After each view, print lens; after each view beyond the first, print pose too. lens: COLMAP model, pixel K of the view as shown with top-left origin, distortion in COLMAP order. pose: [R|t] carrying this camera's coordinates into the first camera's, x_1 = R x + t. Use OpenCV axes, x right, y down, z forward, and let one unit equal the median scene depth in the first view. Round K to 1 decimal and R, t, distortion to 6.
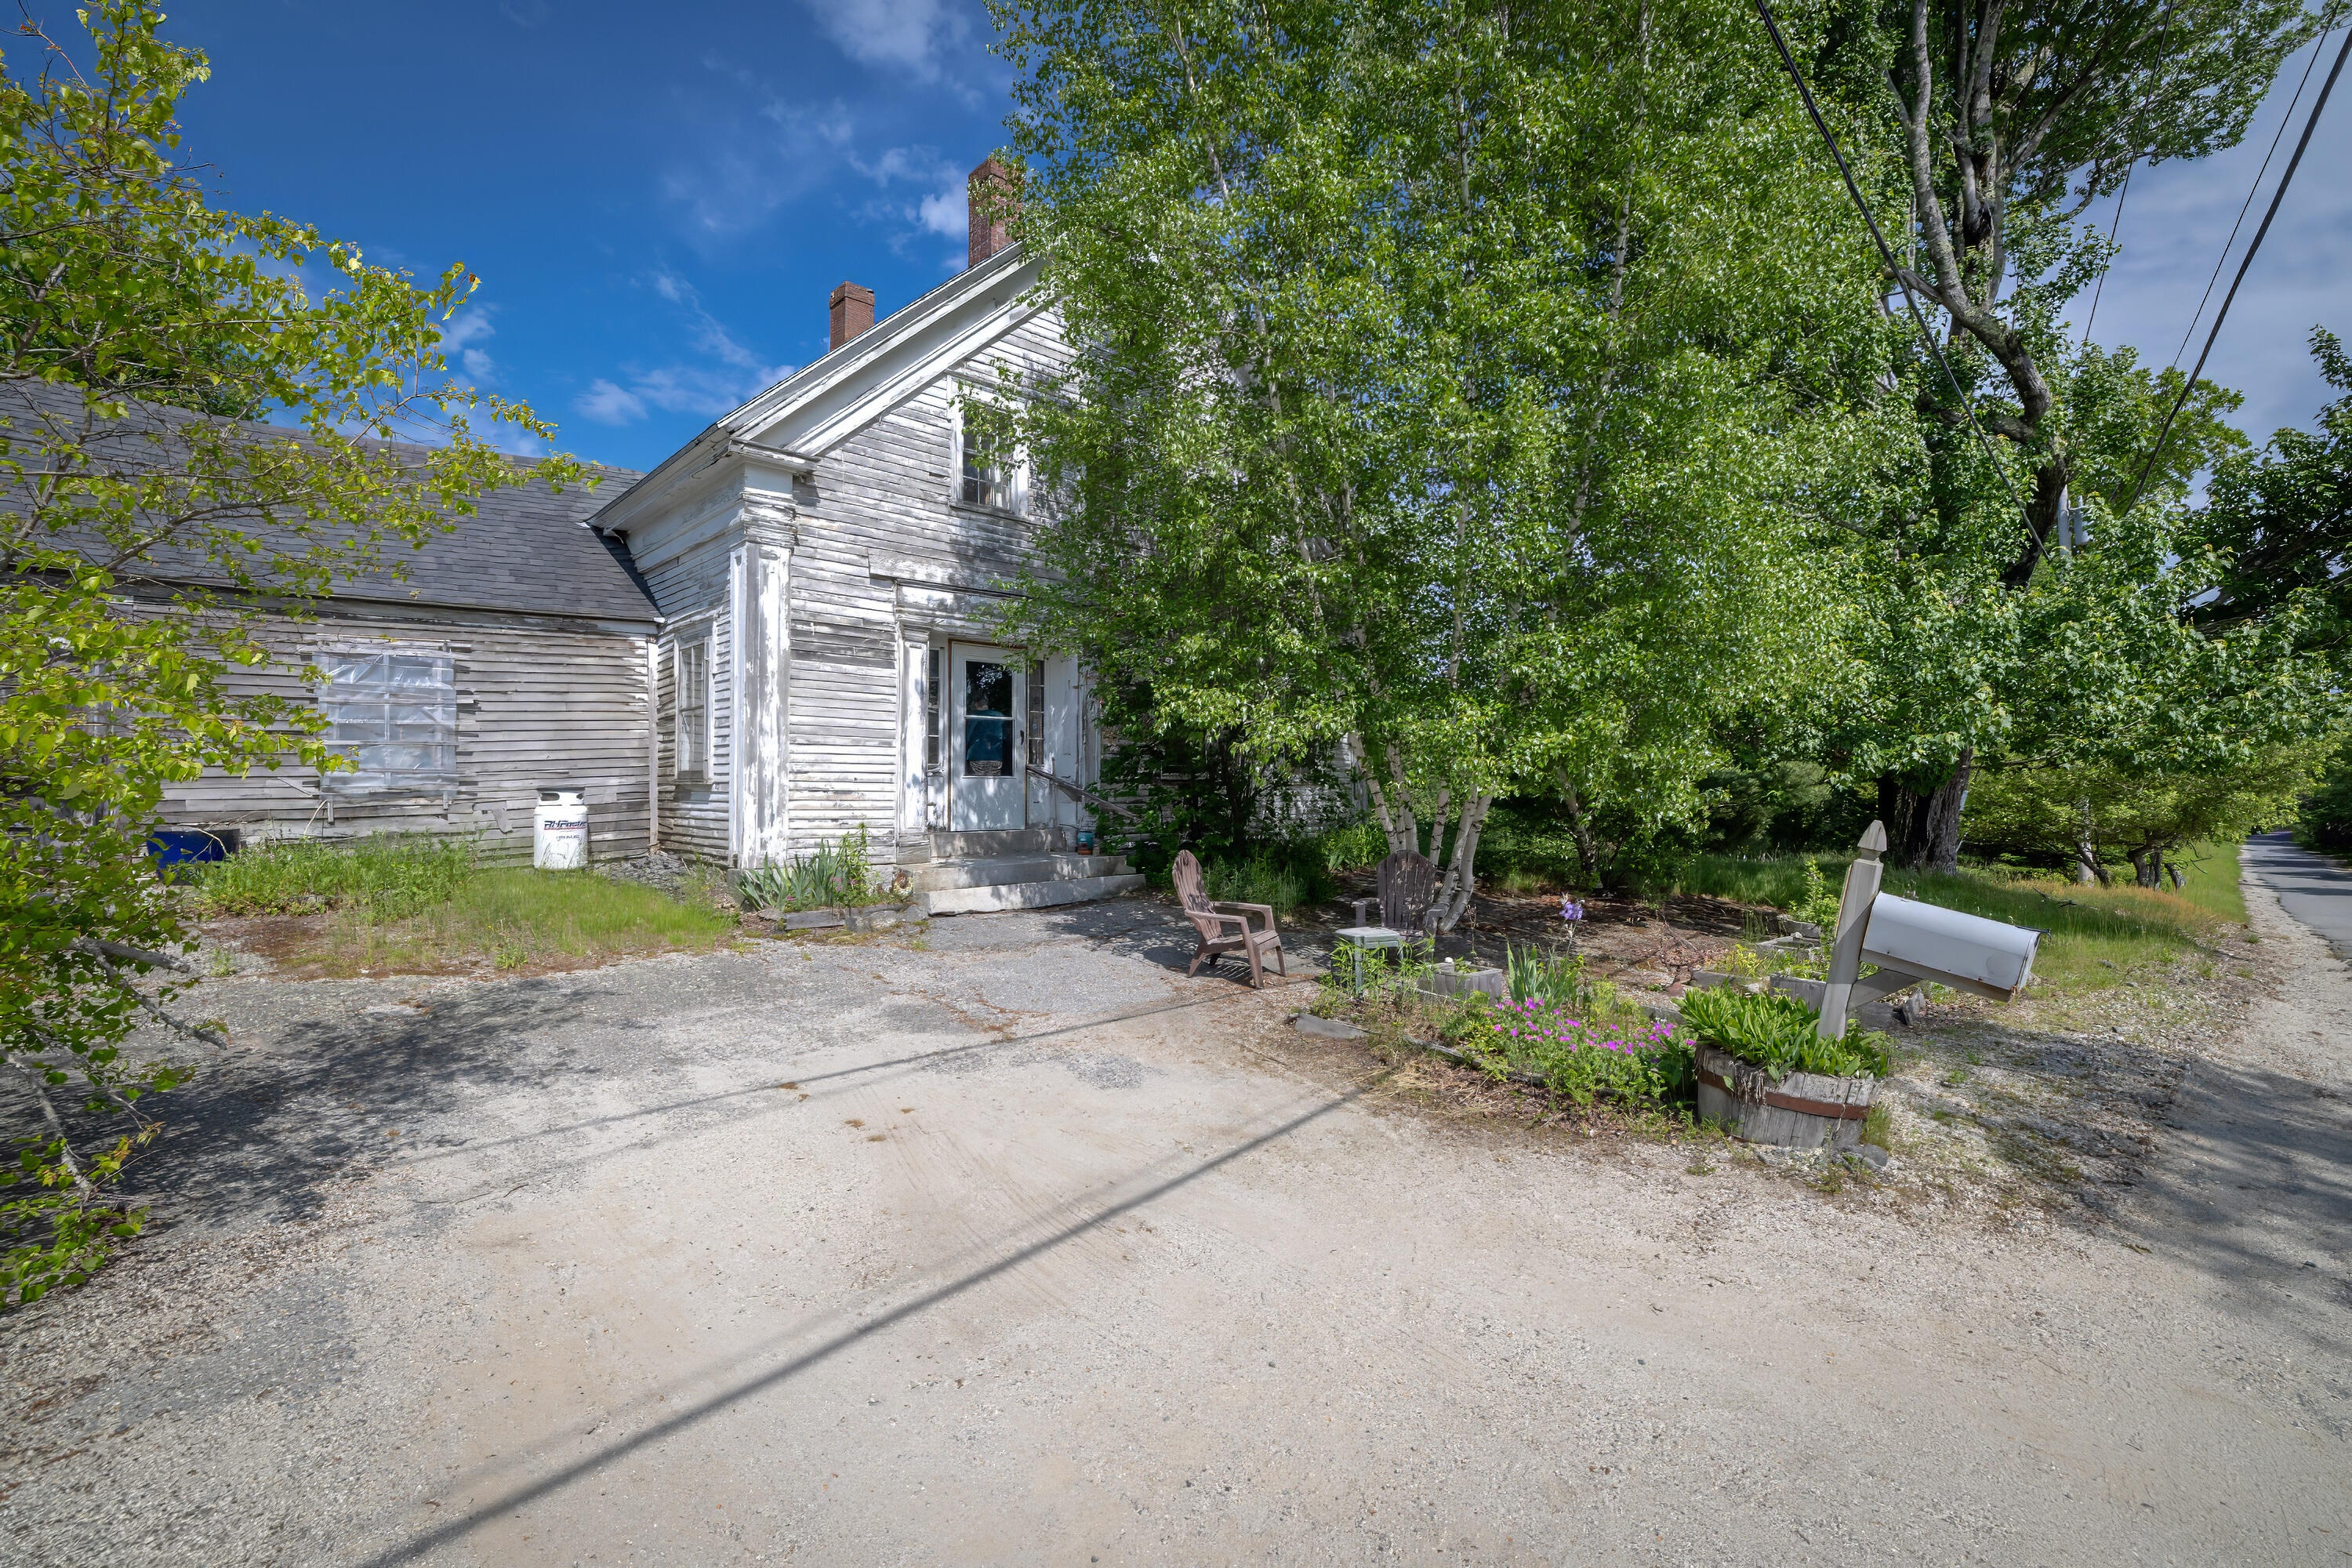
lens RADIAL K [[1004.8, 0, 1171.5], [0, 1004.8, 775.8], [0, 0, 1]] dist [0.000081, -0.000027]
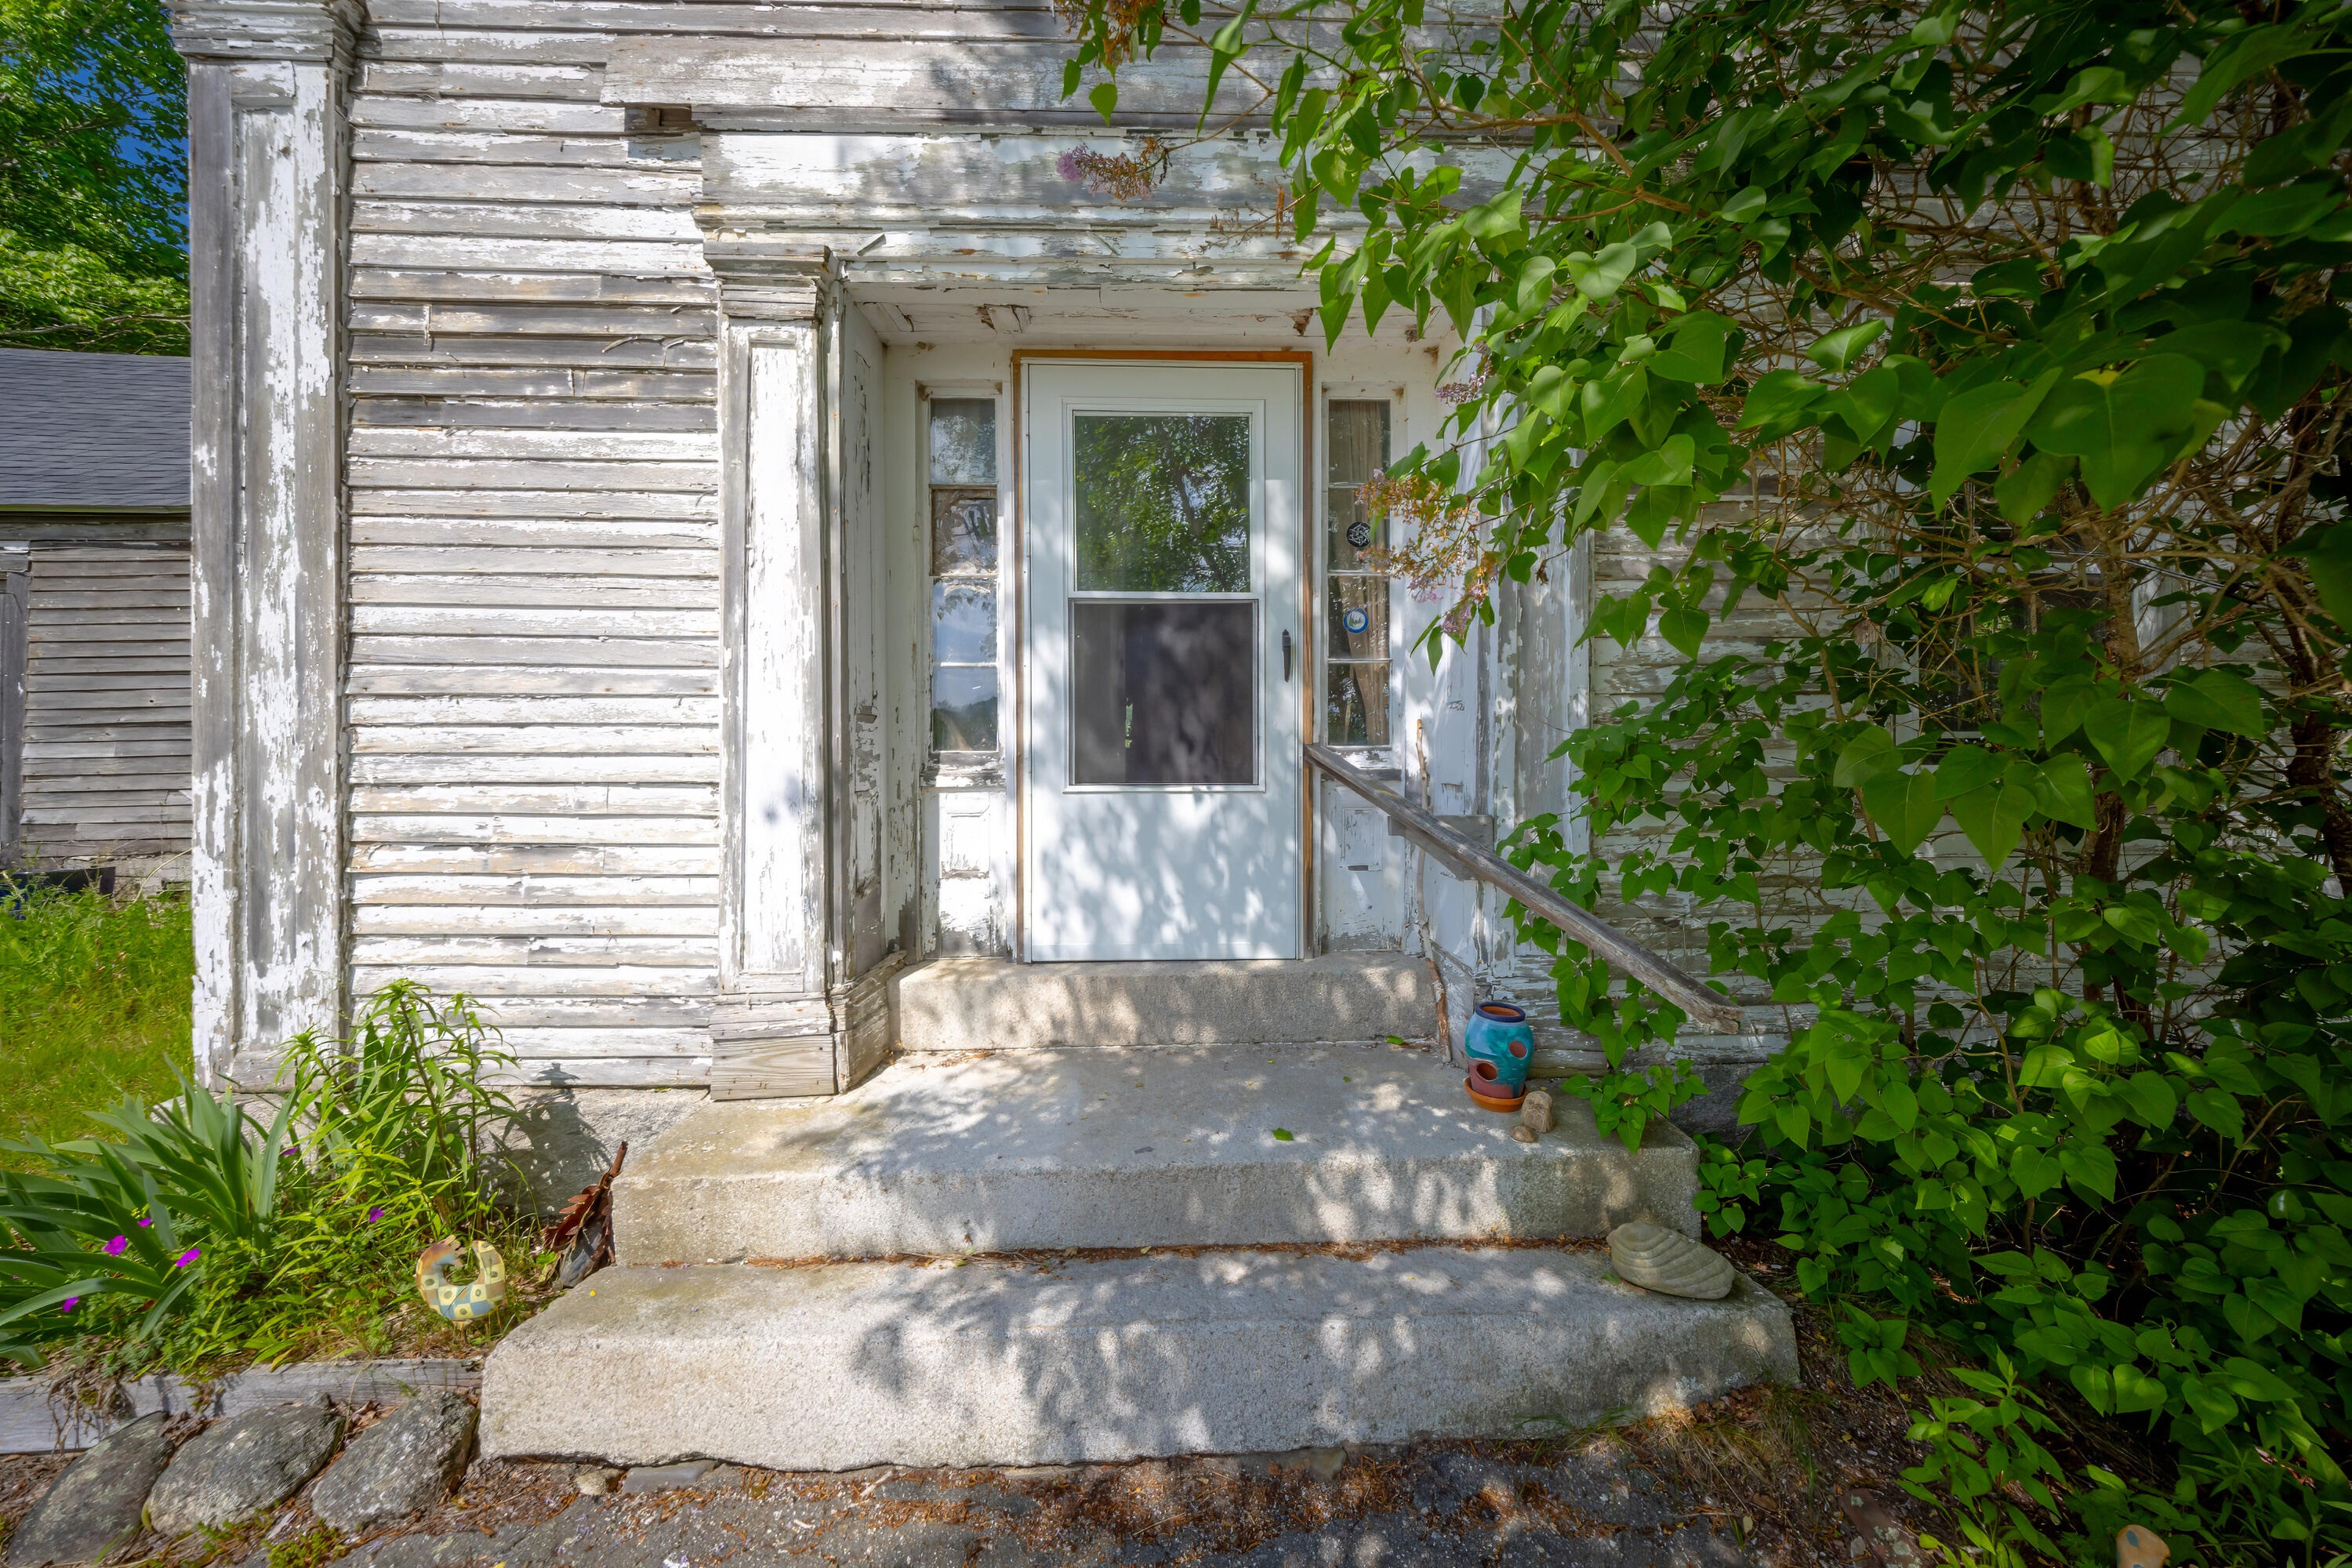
lens RADIAL K [[843.3, 0, 1177.9], [0, 843.3, 741.0], [0, 0, 1]] dist [-0.000300, -0.000038]
pose [[0.756293, 0.002998, -0.654226, -0.010816], [0.009535, 0.999833, 0.015603, -0.018603], [0.654163, -0.018039, 0.756138, 0.924135]]
